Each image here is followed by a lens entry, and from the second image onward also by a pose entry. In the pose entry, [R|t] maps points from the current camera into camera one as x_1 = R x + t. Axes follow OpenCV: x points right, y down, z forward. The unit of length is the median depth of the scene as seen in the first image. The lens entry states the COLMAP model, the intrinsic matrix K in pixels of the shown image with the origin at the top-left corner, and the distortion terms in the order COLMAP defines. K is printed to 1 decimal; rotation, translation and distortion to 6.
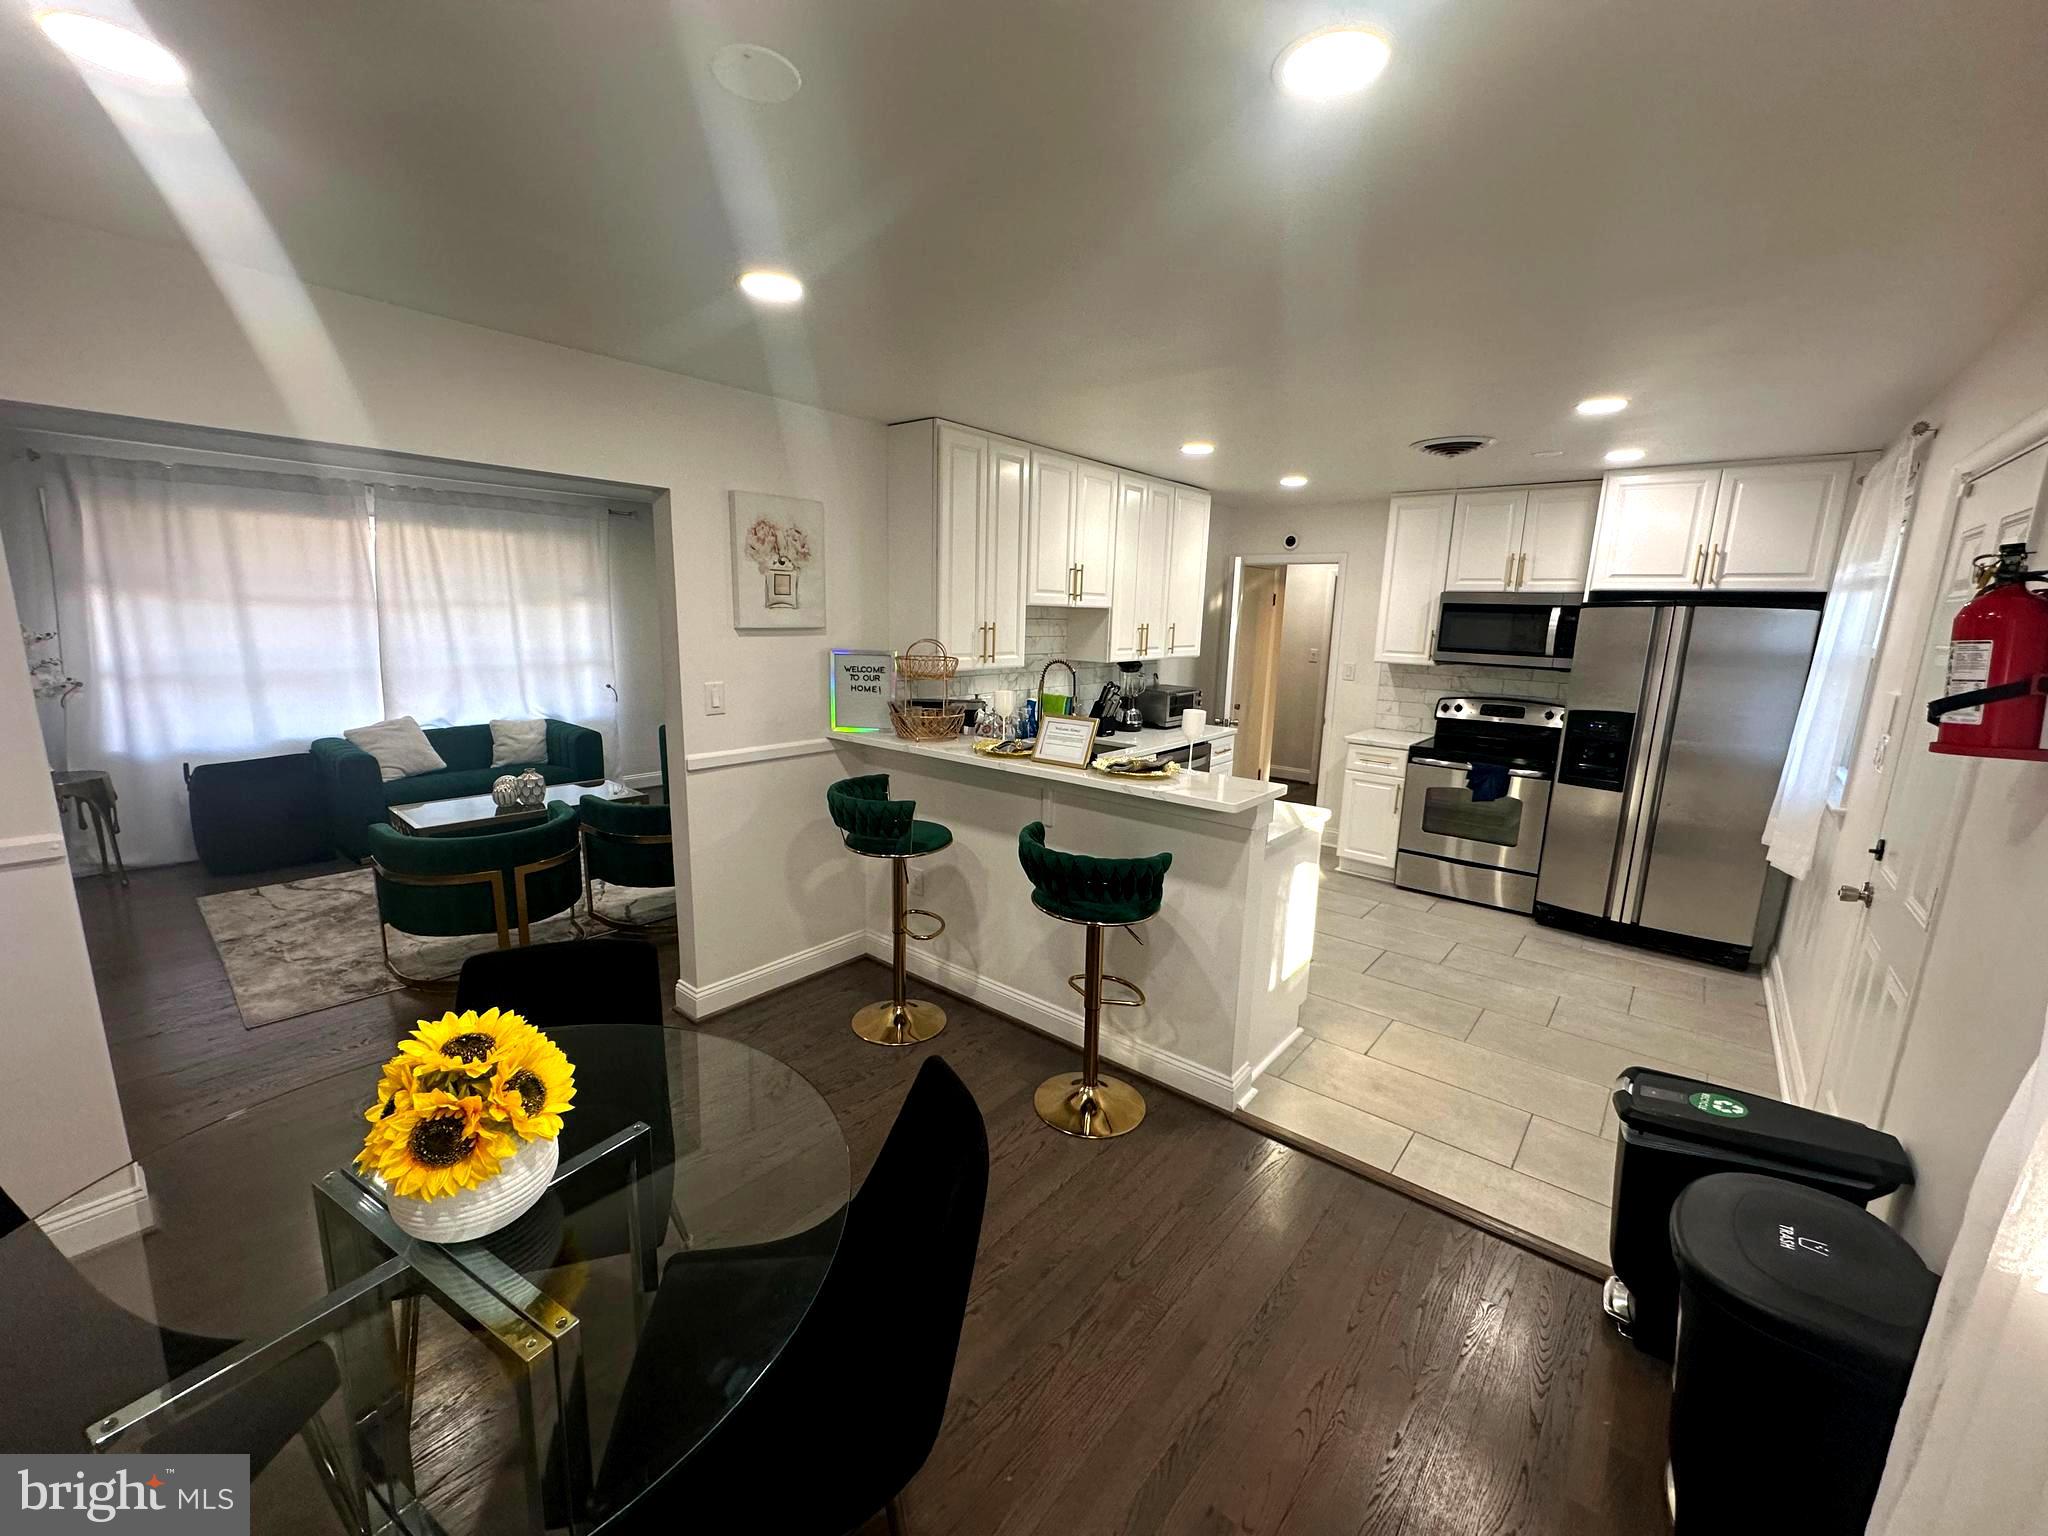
lens RADIAL K [[816.3, 0, 1025.3], [0, 816.3, 769.9], [0, 0, 1]] dist [-0.006404, 0.001299]
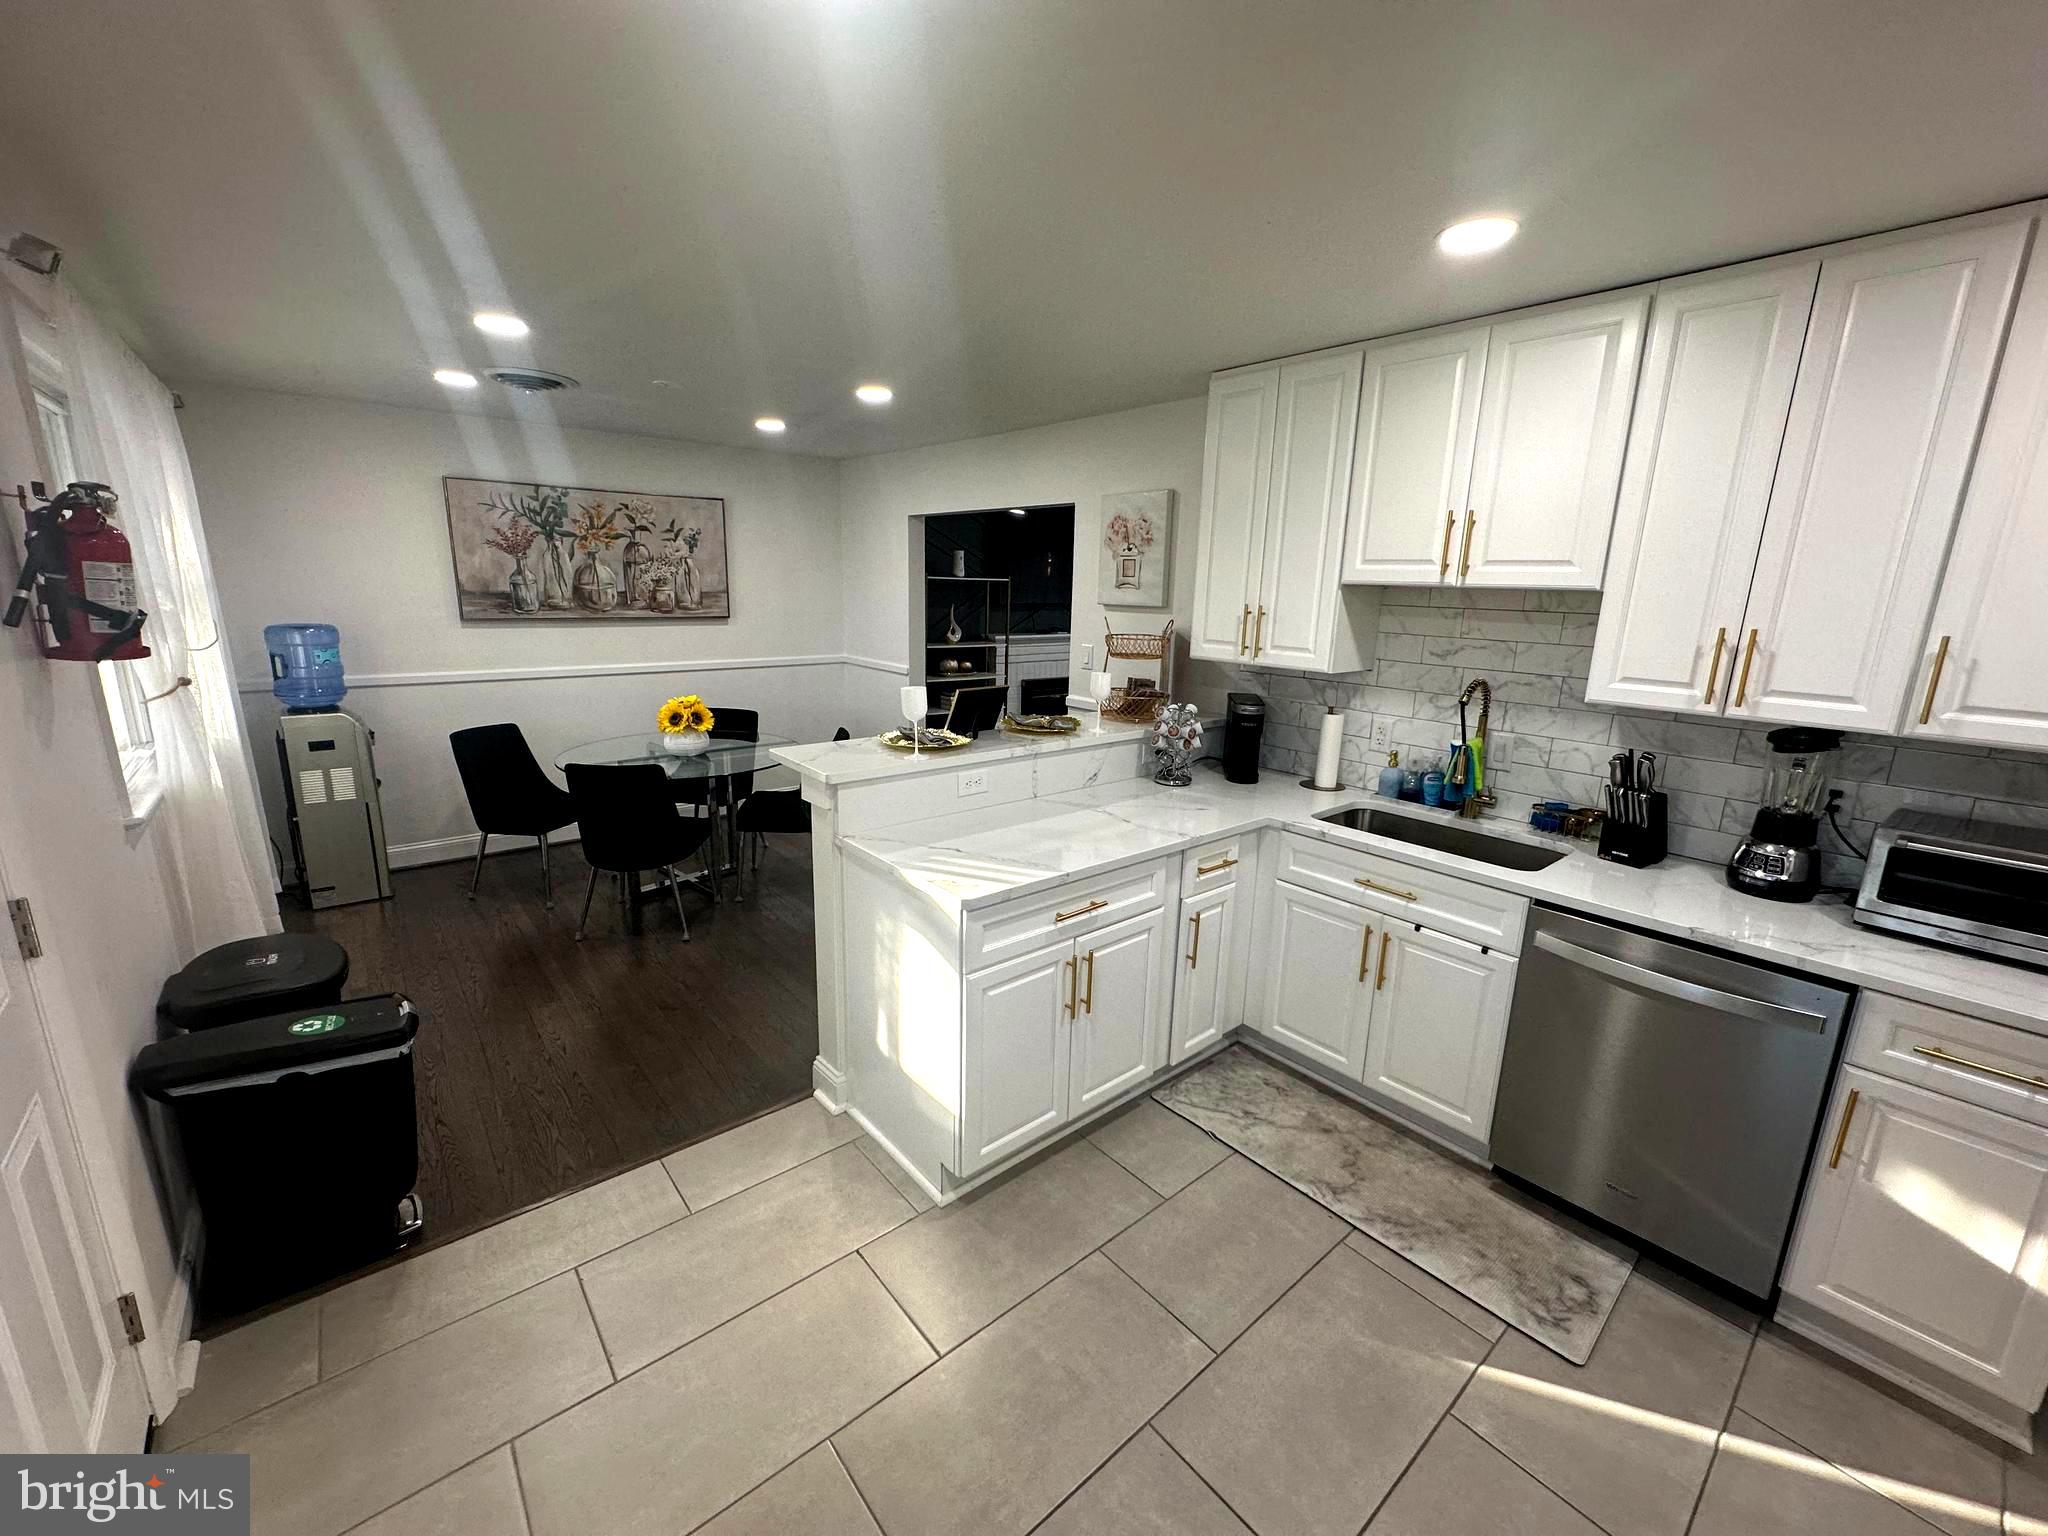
lens RADIAL K [[816.3, 0, 1021.2], [0, 816.3, 769.9], [0, 0, 1]] dist [-0.006404, 0.001299]
pose [[-0.181900, 0.189796, -0.964826, 0.932348], [-0.221661, 0.948026, 0.228281, -0.188444], [0.958008, 0.255389, -0.130376, 1.094632]]
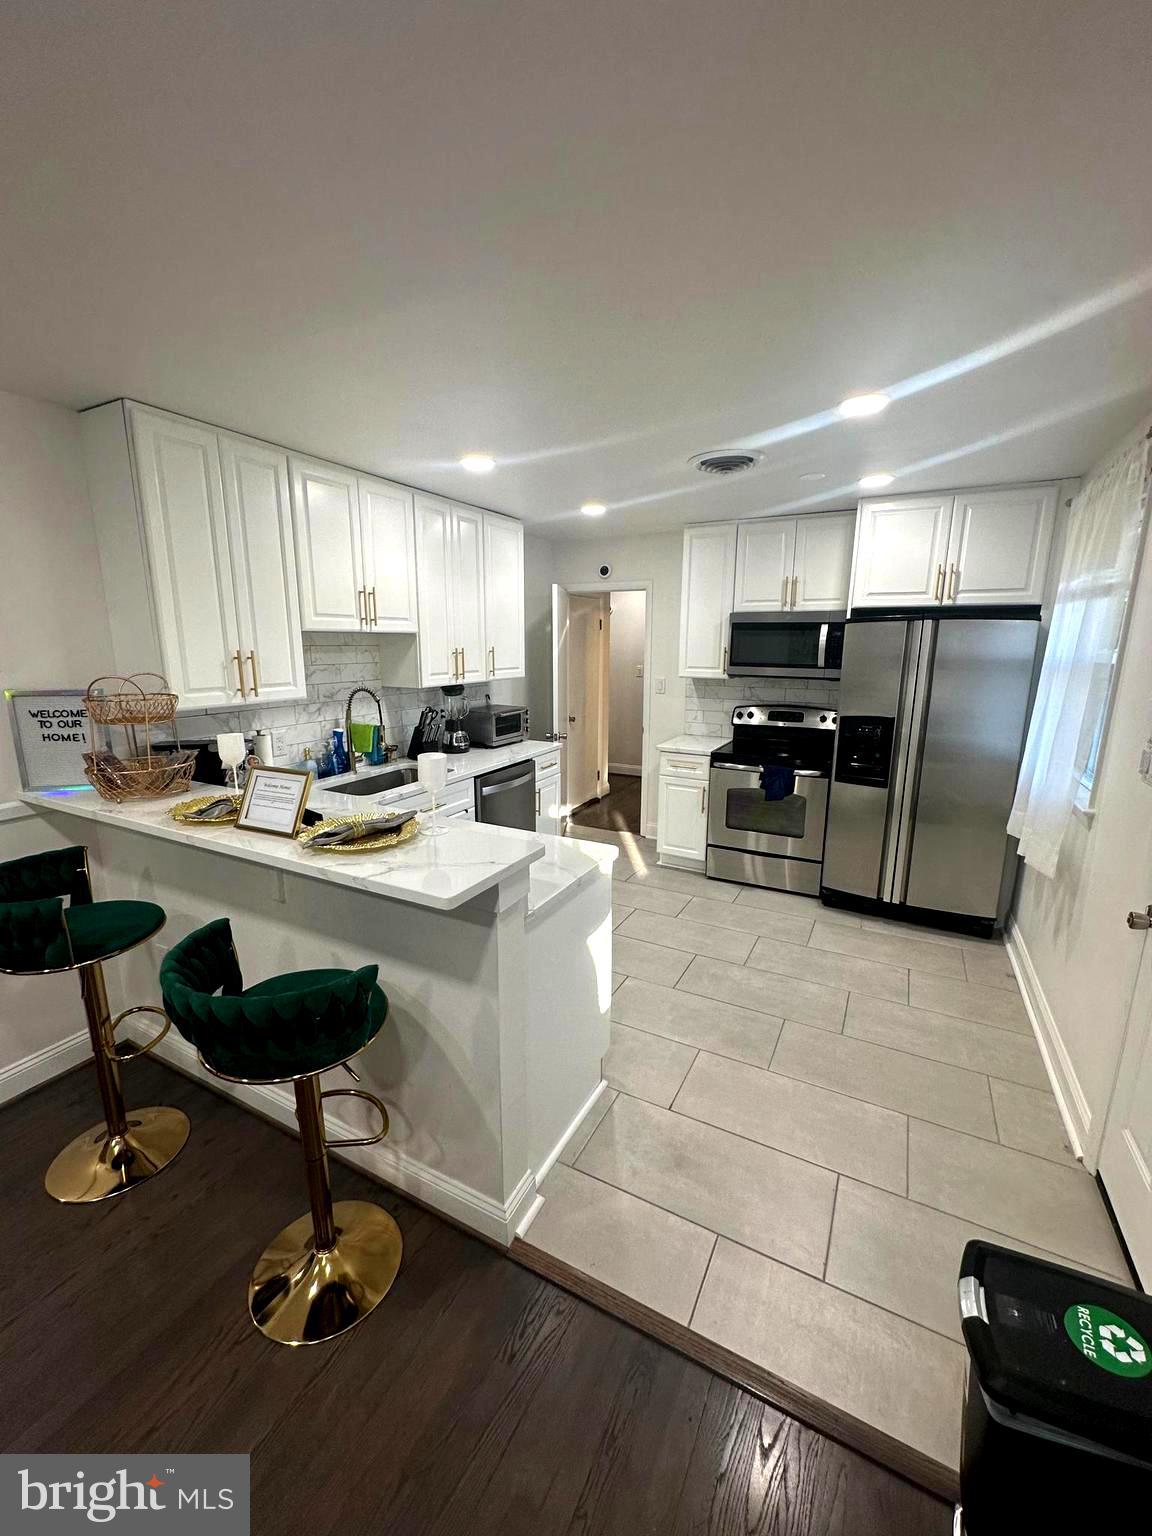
lens RADIAL K [[612.2, 0, 579.5], [0, 612.2, 768.2], [0, 0, 1]] dist [-0.006404, 0.001299]
pose [[0.978176, -0.063964, 0.197687, 0.200522], [0.060960, 0.997914, 0.021249, -0.056145], [-0.198634, -0.008734, 0.980035, 0.336821]]
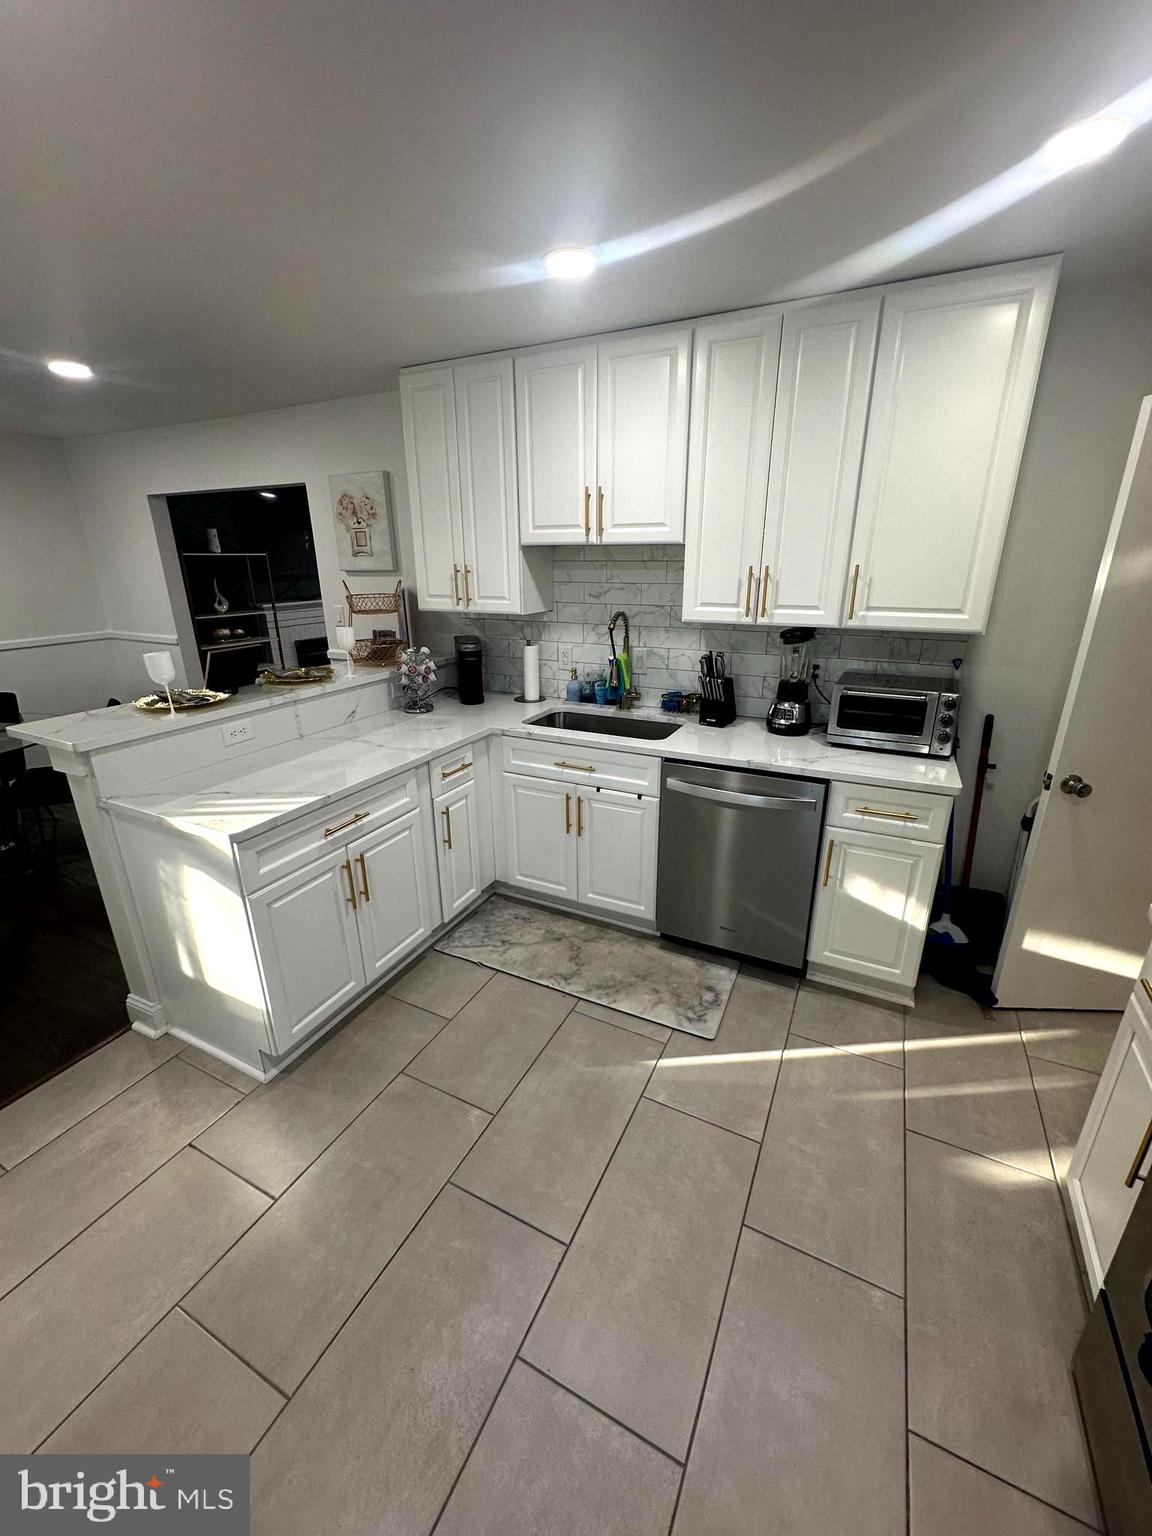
lens RADIAL K [[612.2, 0, 577.6], [0, 612.2, 769.8], [0, 0, 1]] dist [-0.006404, 0.001299]
pose [[0.225574, 0.293056, -0.929104, 0.909470], [-0.178646, 0.949956, 0.256260, -0.188166], [0.957707, 0.108175, 0.266639, 1.137731]]
